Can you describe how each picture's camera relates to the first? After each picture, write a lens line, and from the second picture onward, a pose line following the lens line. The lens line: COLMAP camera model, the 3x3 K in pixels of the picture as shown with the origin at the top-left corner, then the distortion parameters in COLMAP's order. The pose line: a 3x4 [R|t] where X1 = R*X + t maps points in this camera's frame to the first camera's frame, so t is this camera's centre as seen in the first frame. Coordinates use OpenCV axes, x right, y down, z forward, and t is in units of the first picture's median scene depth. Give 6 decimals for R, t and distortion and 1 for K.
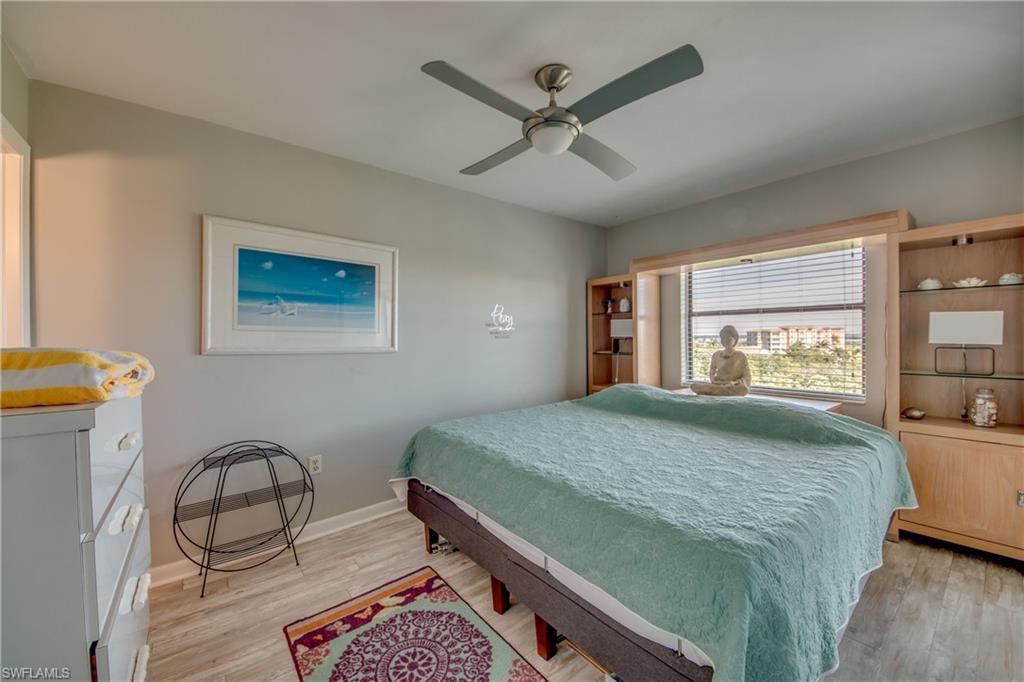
lens RADIAL K [[388.8, 0, 510.2], [0, 388.8, 343.4], [0, 0, 1]] dist [0.000434, -0.013546]
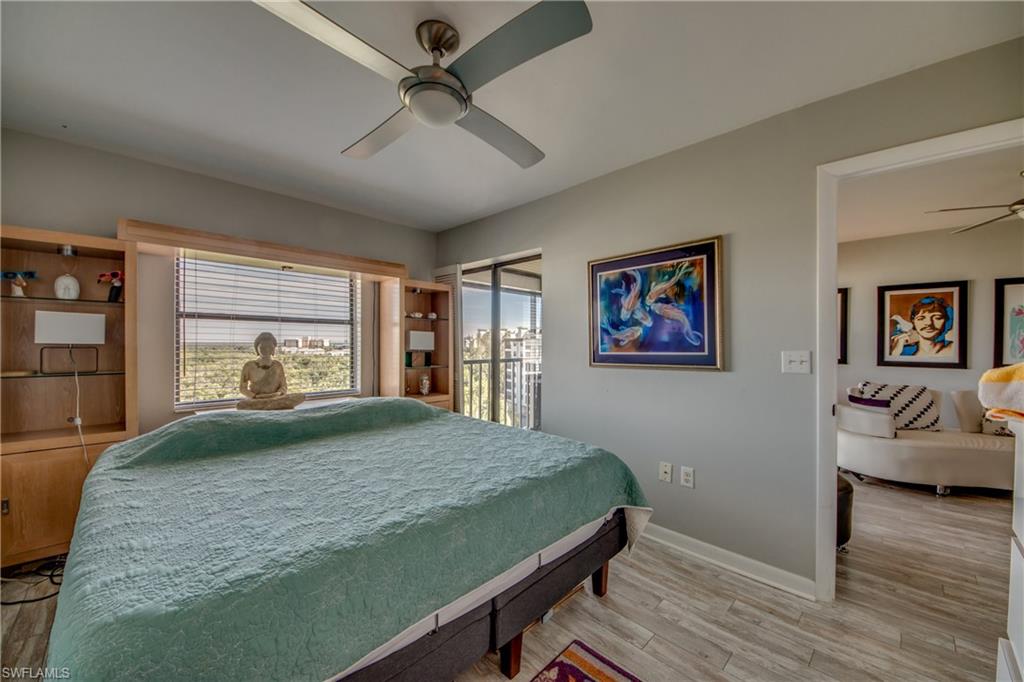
lens RADIAL K [[388.8, 0, 510.2], [0, 388.8, 343.4], [0, 0, 1]] dist [0.000434, -0.013546]
pose [[-0.141760, 0.010899, 0.989841, -0.485545], [0.012653, 0.999878, -0.009197, -0.005132], [-0.989820, 0.011220, -0.141880, 0.630072]]
